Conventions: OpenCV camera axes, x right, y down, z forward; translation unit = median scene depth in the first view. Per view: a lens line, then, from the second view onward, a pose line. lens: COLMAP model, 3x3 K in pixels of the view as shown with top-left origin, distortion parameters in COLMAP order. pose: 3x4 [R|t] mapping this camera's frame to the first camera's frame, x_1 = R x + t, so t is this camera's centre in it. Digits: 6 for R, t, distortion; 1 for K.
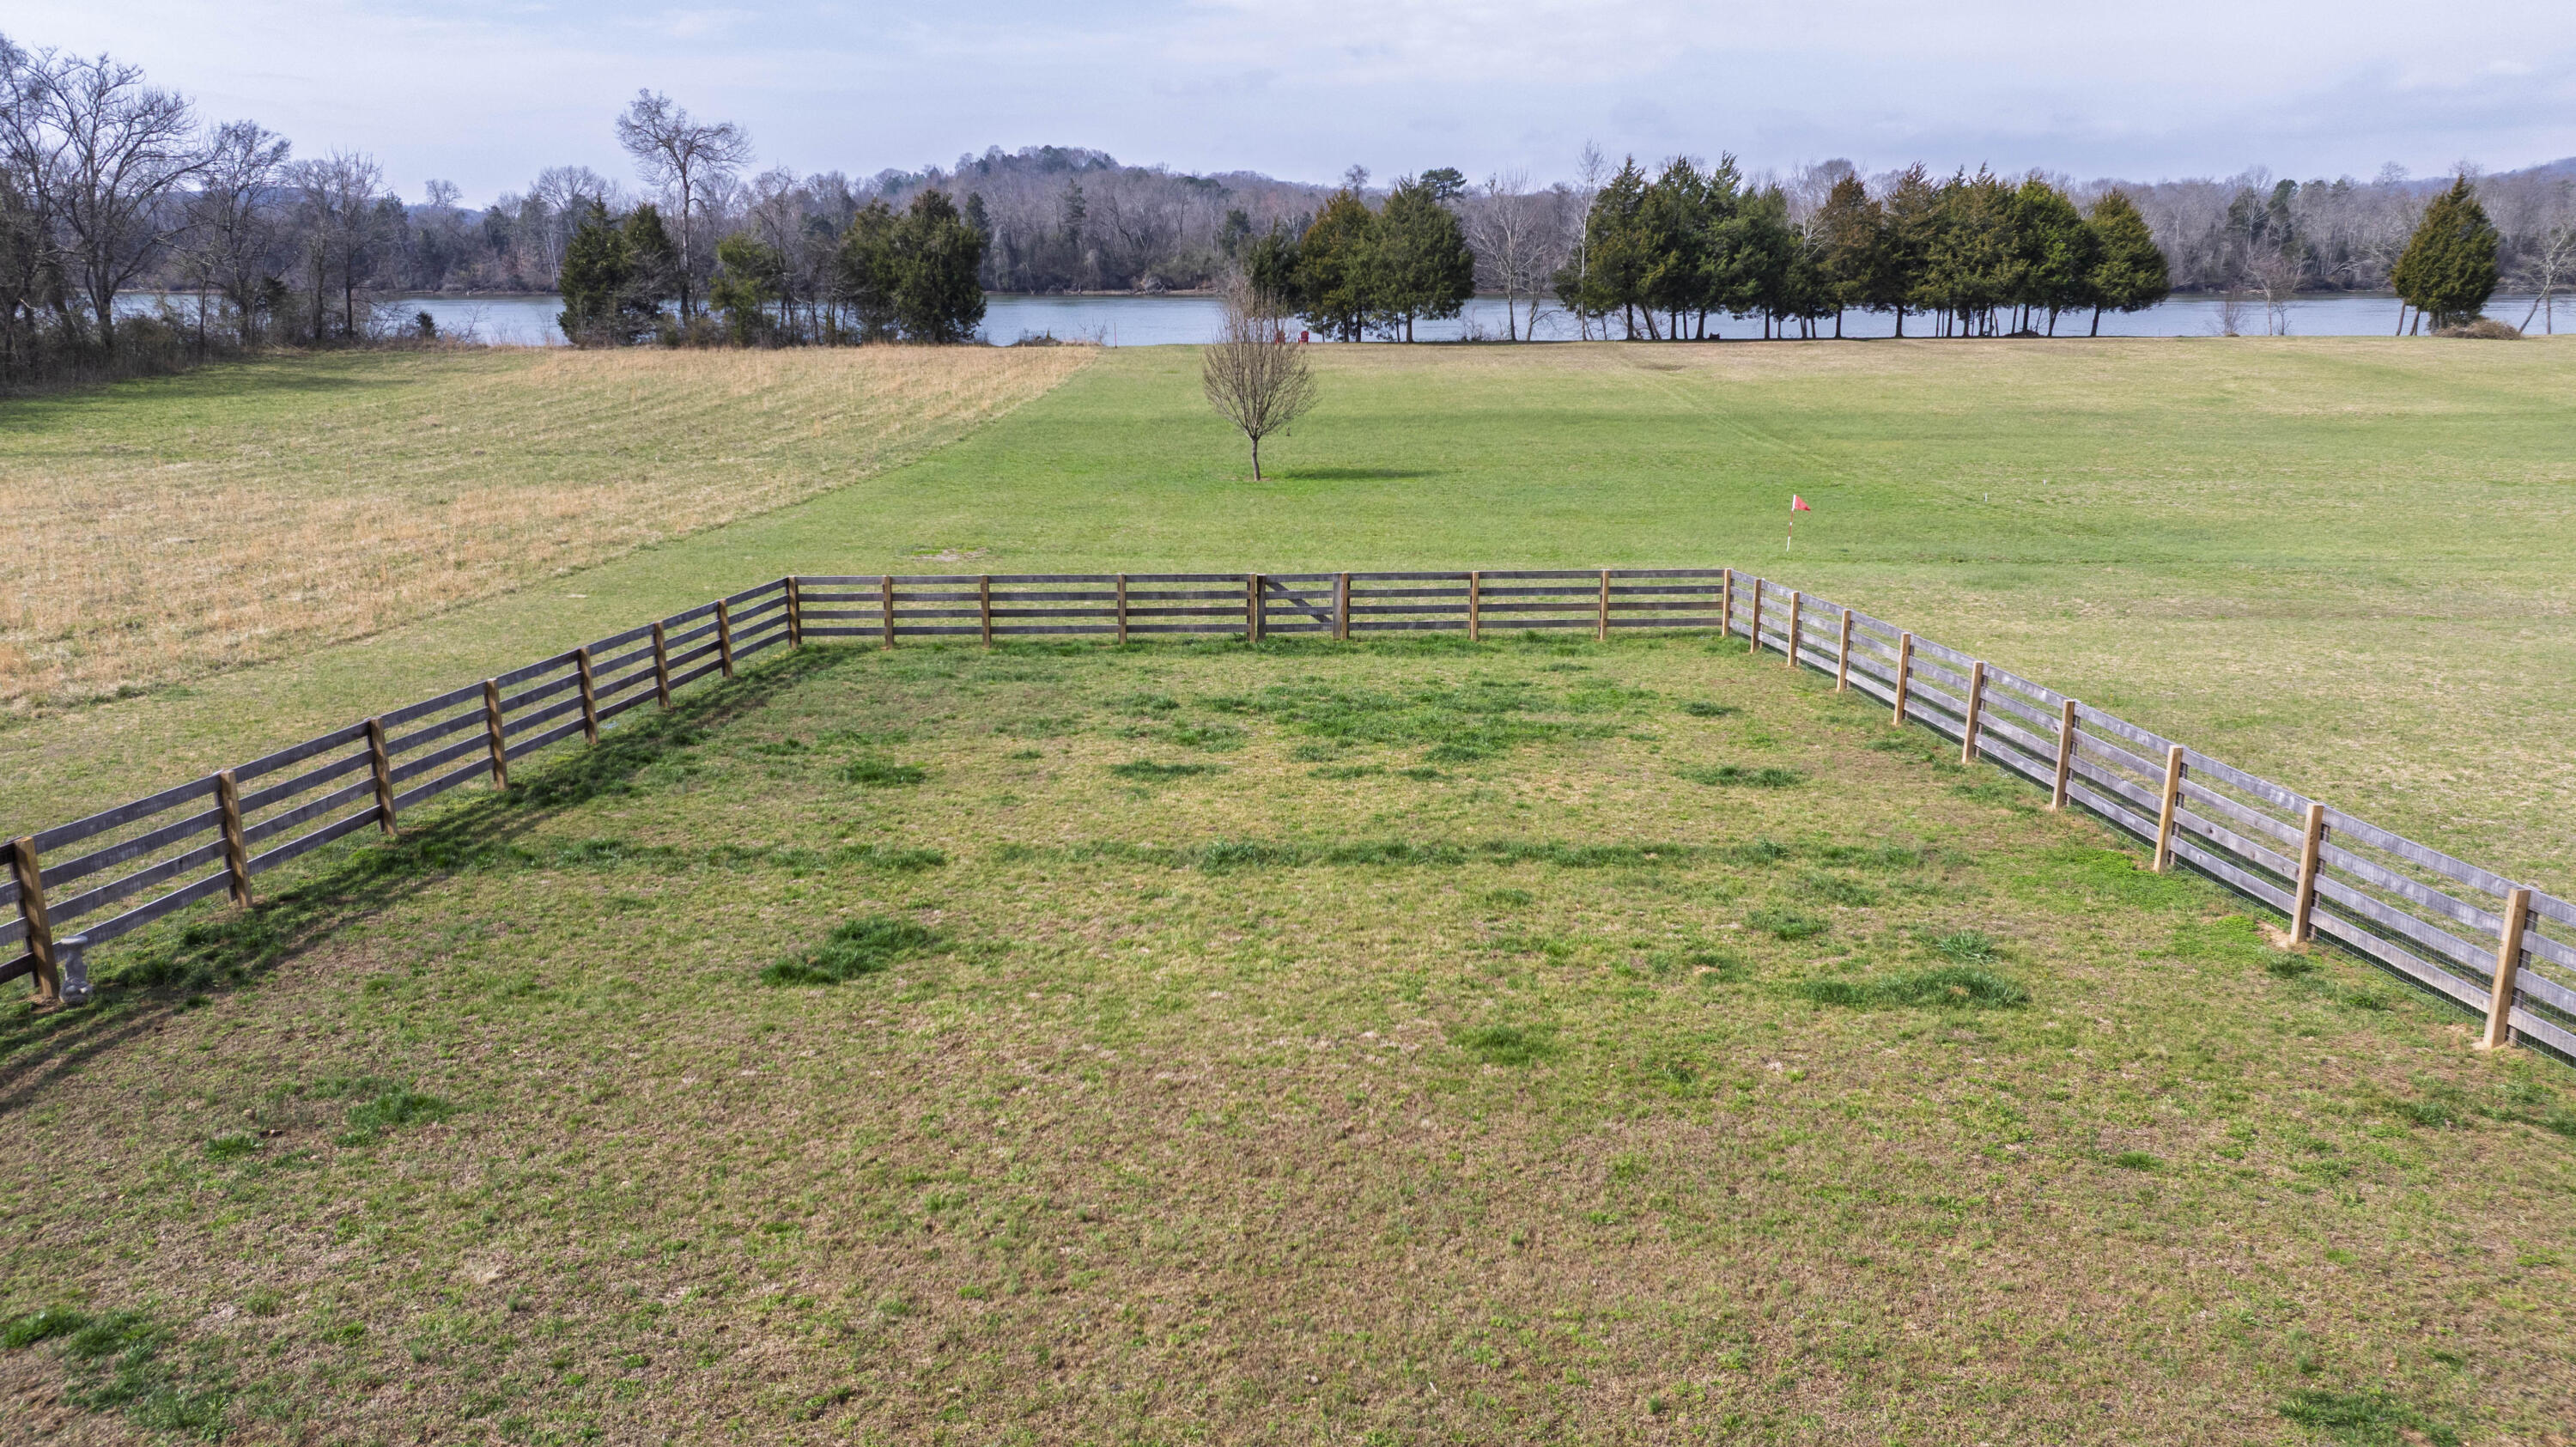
lens RADIAL K [[1815.1, 0, 1292.4], [0, 1815.1, 724.7], [0, 0, 1]] dist [-0.019921, -0.003425]
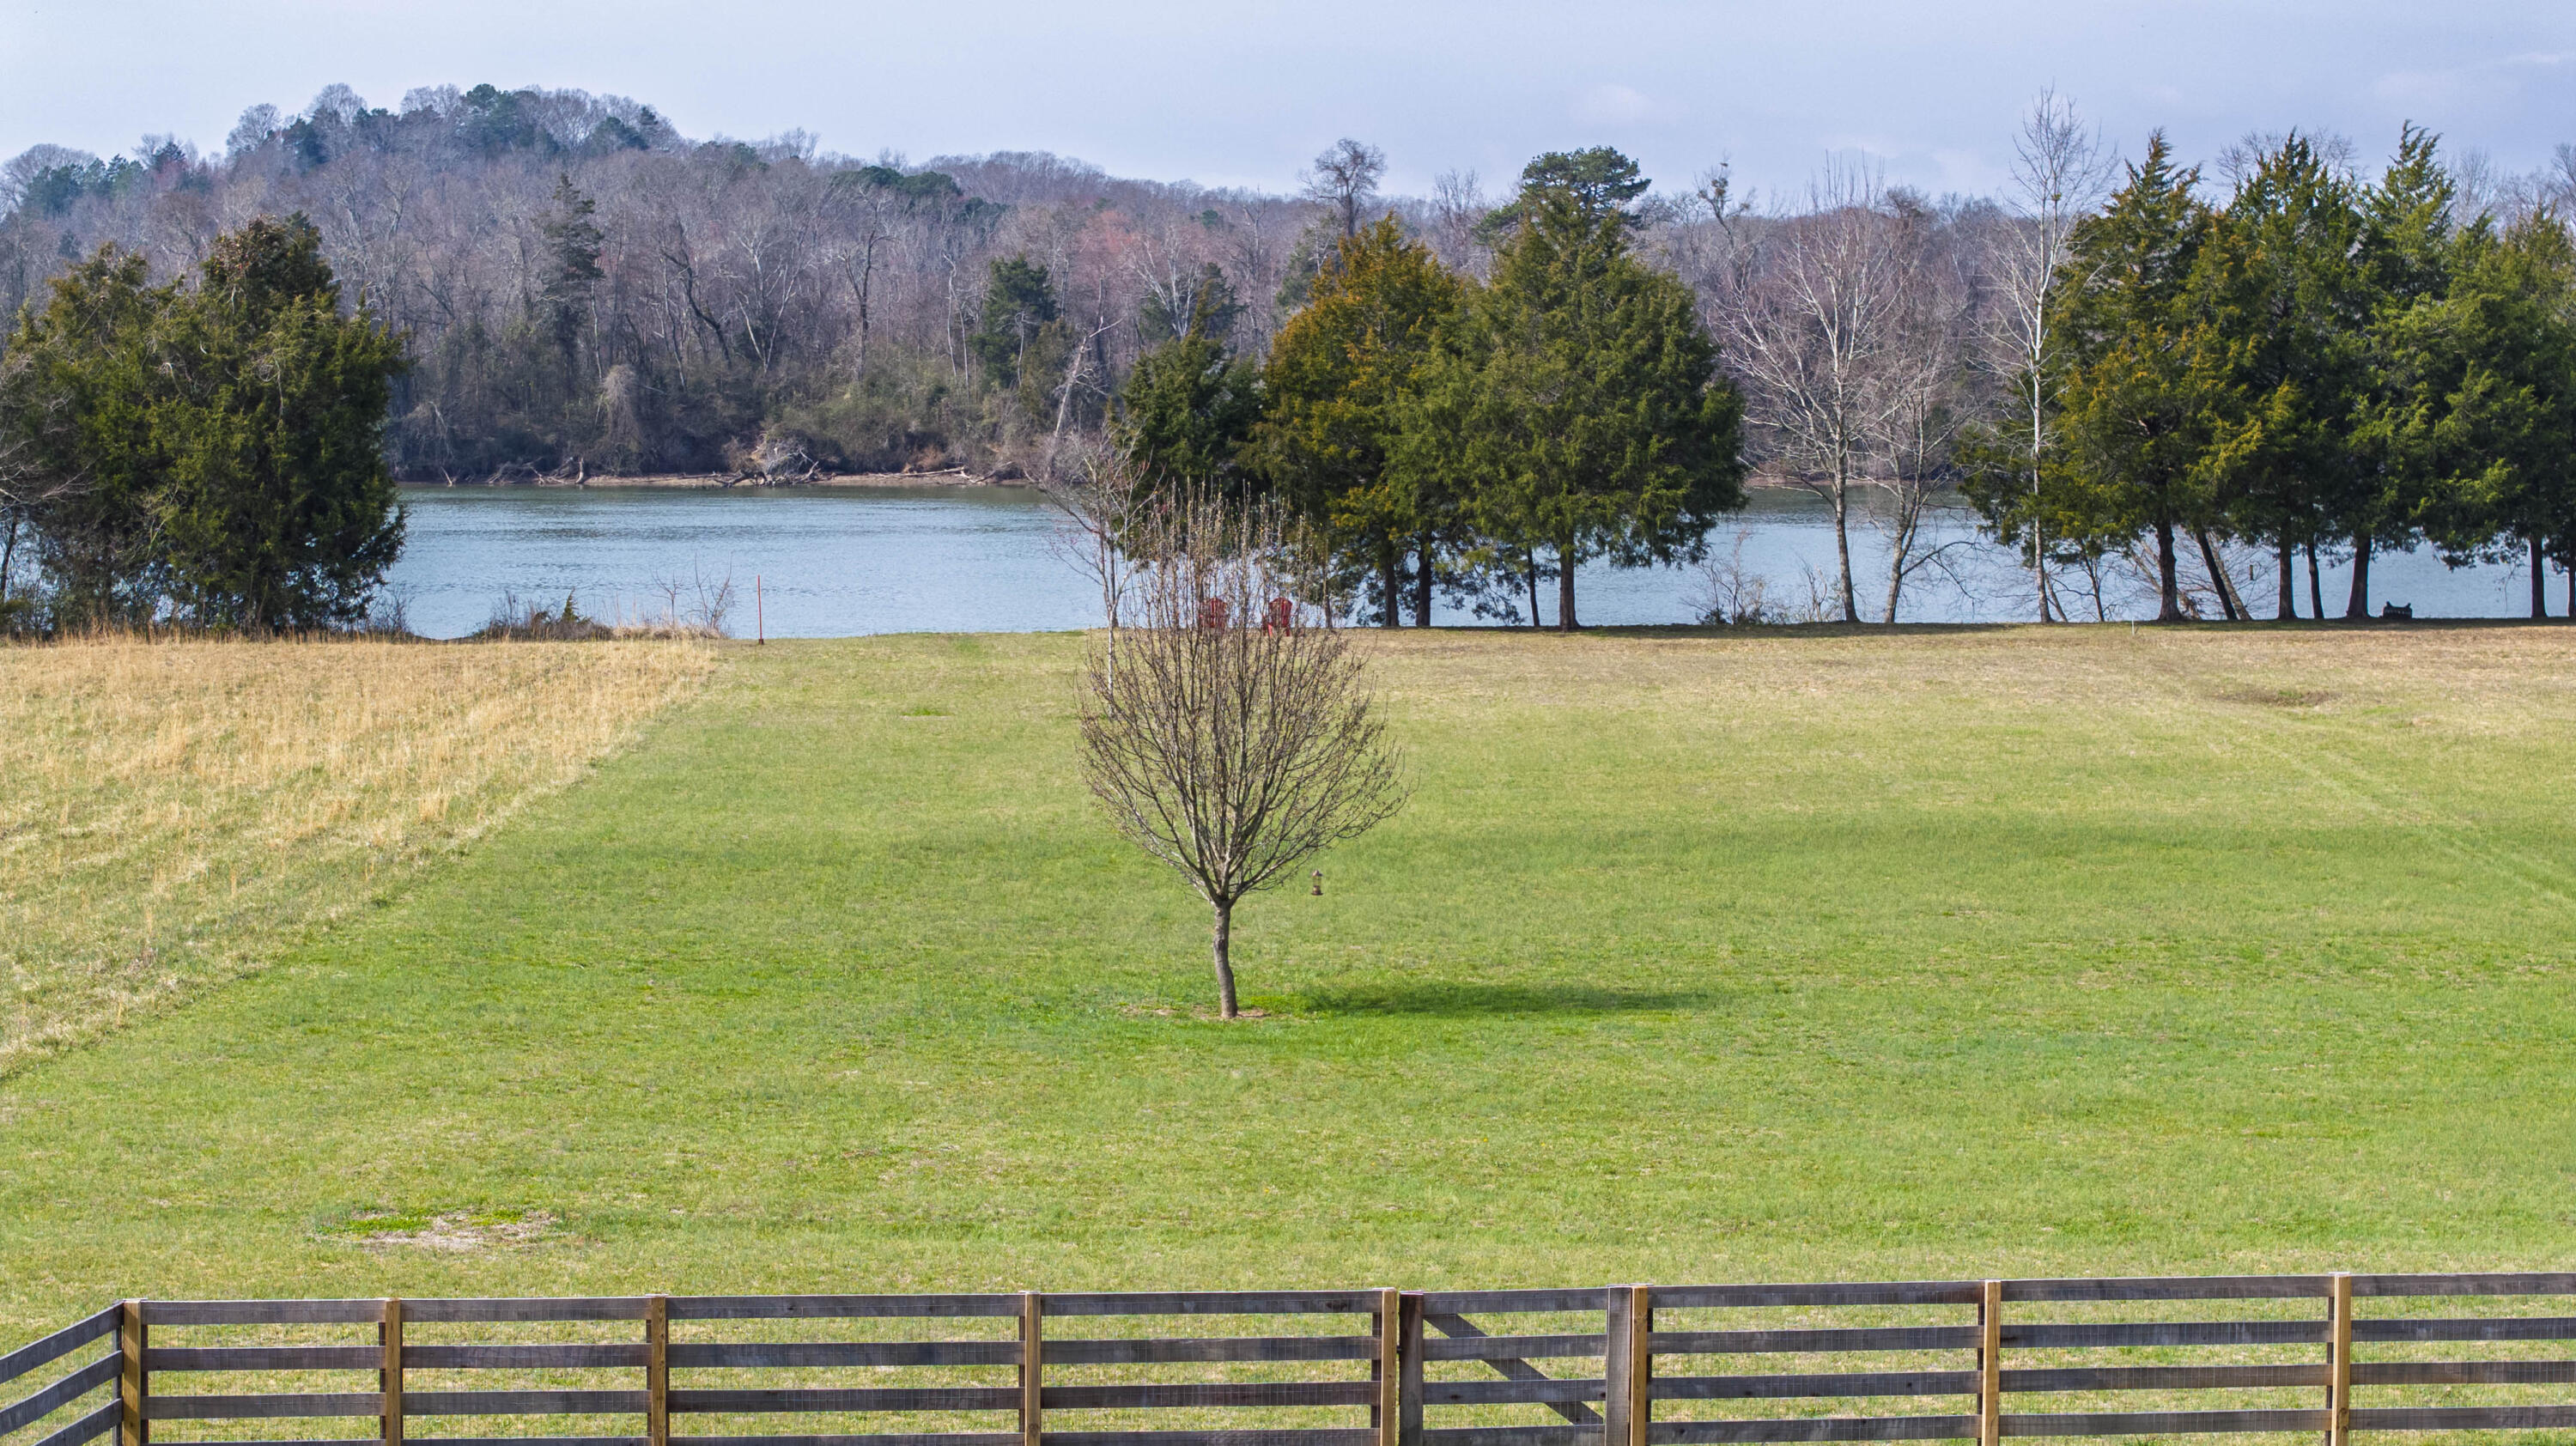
lens RADIAL K [[5177.3, 0, 1285.0], [0, 5177.3, 848.4], [0, 0, 1]] dist [-0.121508, 0.308975]
pose [[0.999654, -0.001387, 0.026285, -0.019182], [0.005618, 0.986839, -0.161606, -0.000816], [-0.025715, 0.161697, 0.986505, -0.010835]]
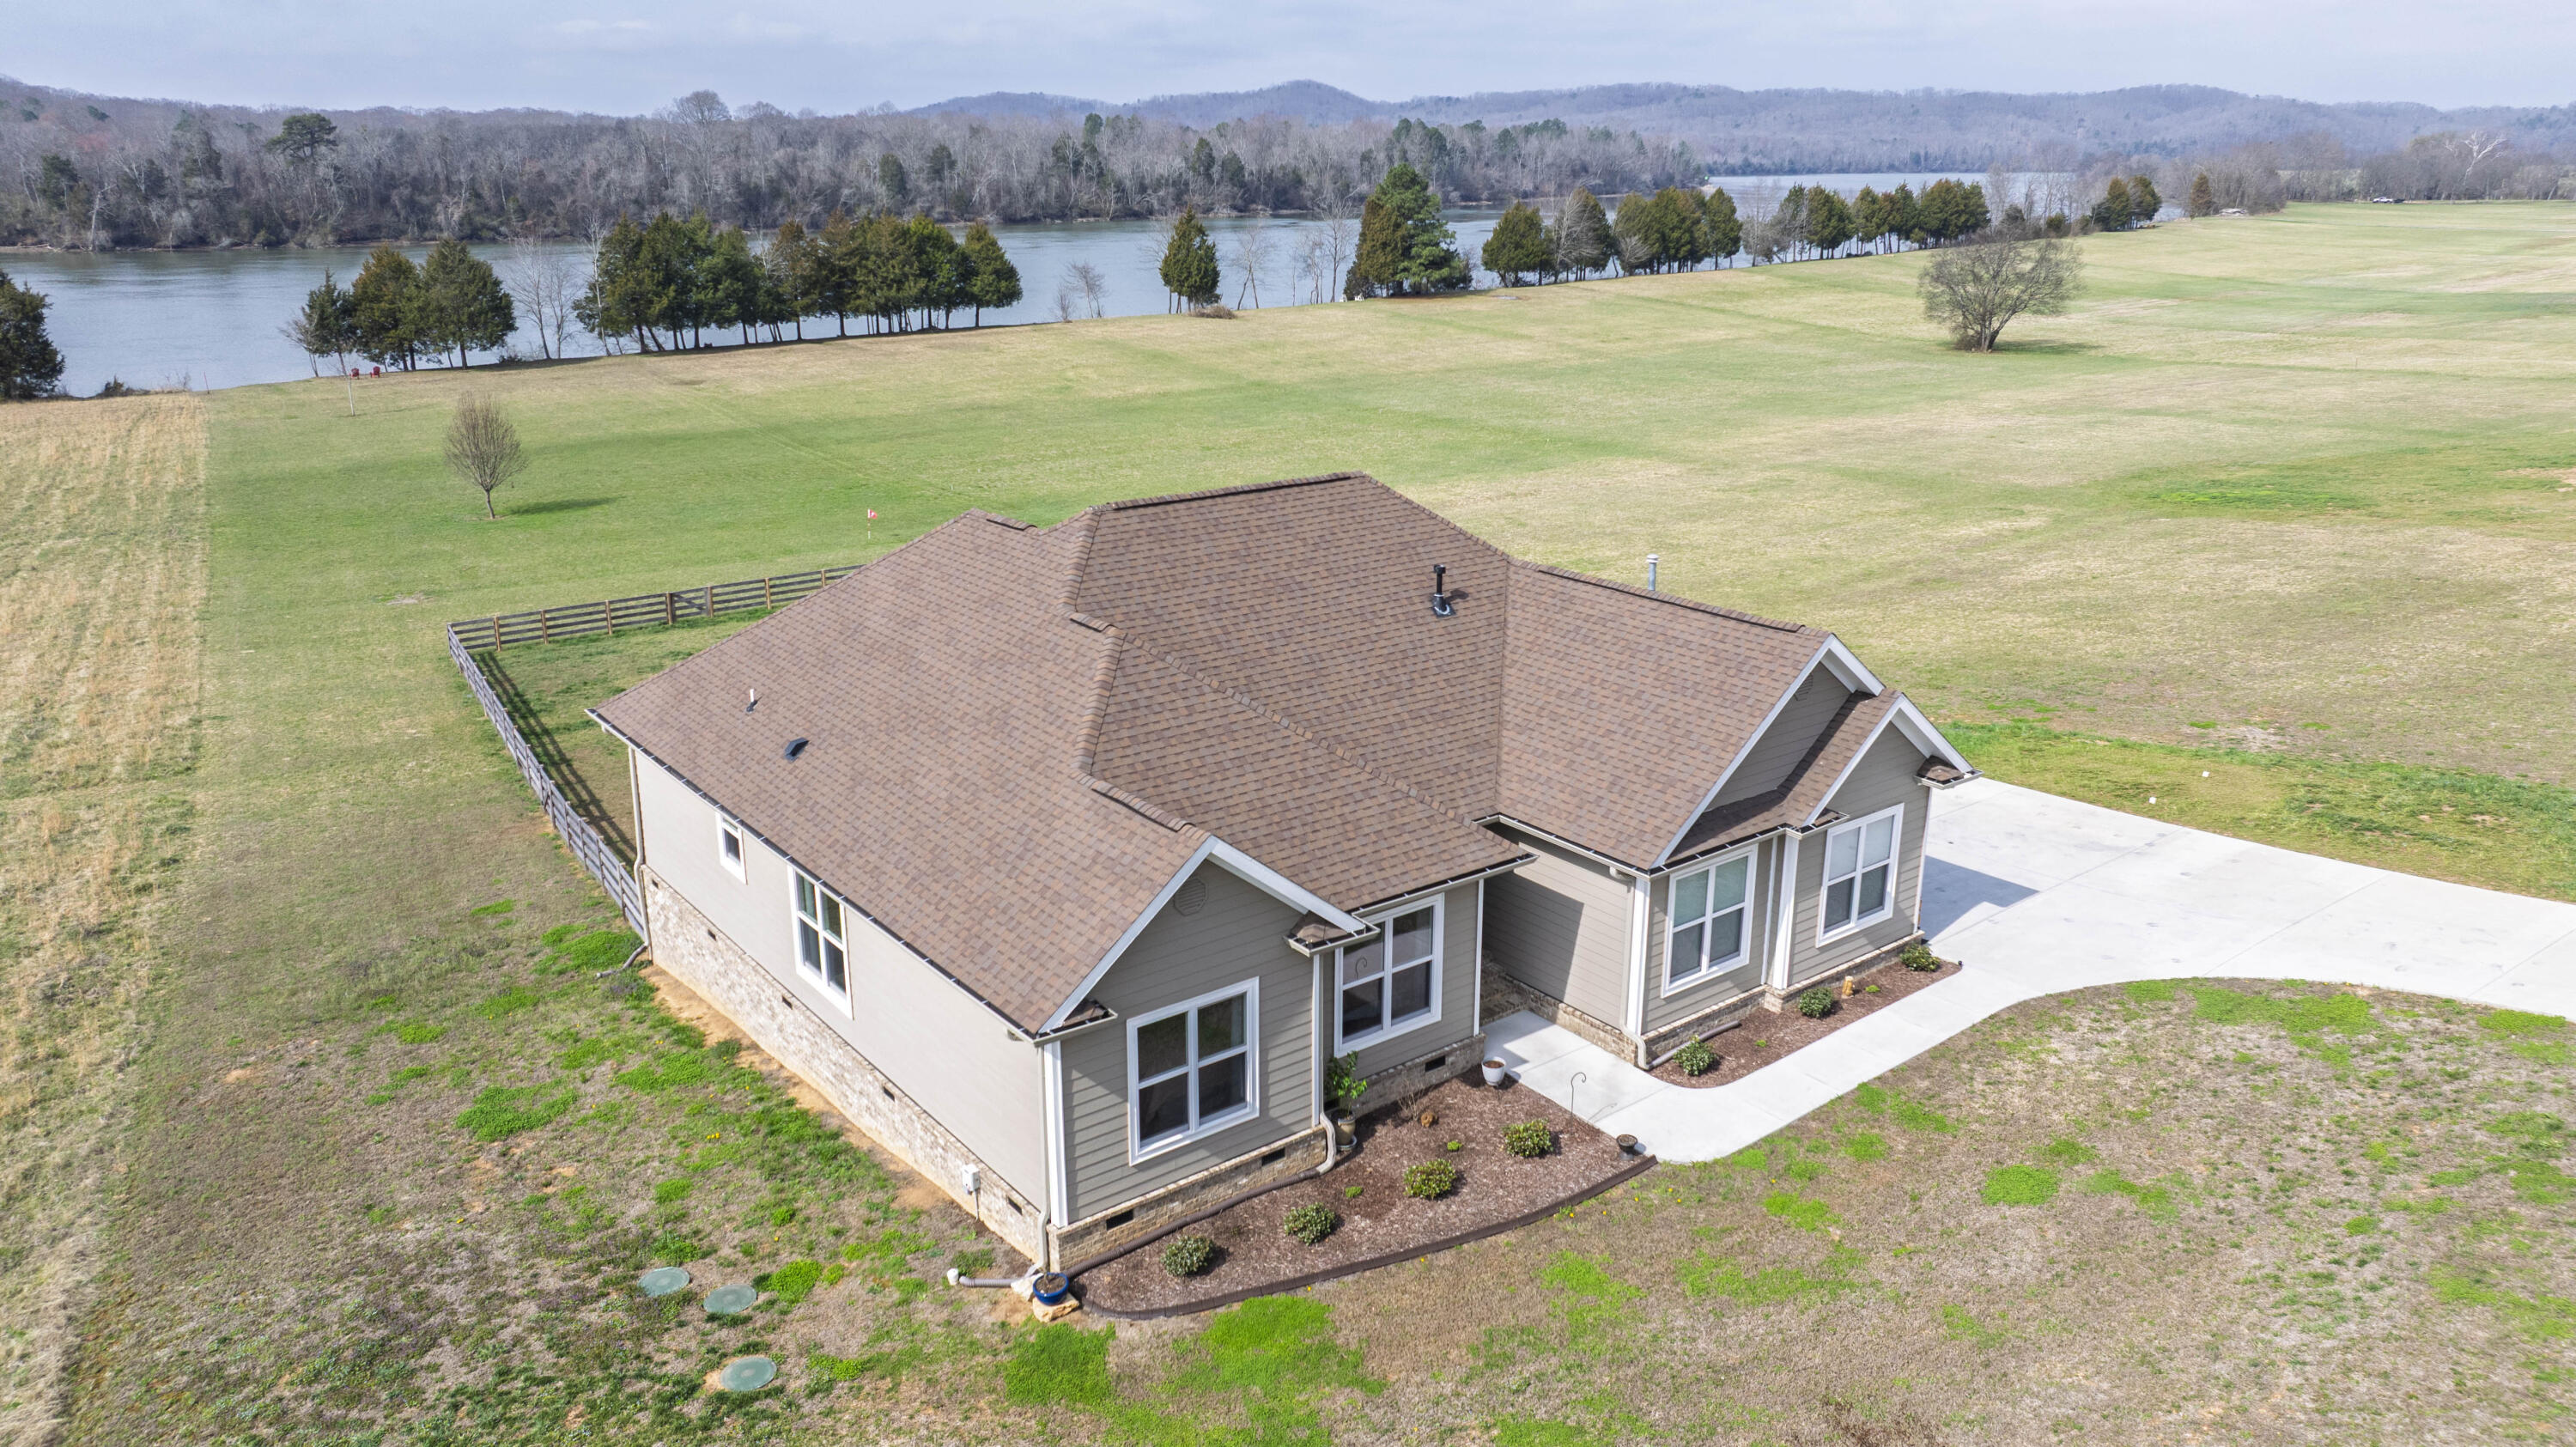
lens RADIAL K [[1797.2, 0, 1294.9], [0, 1797.2, 728.9], [0, 0, 1]] dist [-0.031237, 0.030398]
pose [[0.830252, -0.168833, 0.531203, -0.154009], [0.139605, 0.985633, 0.095067, -0.005900], [-0.539622, -0.004771, 0.841894, -0.327843]]
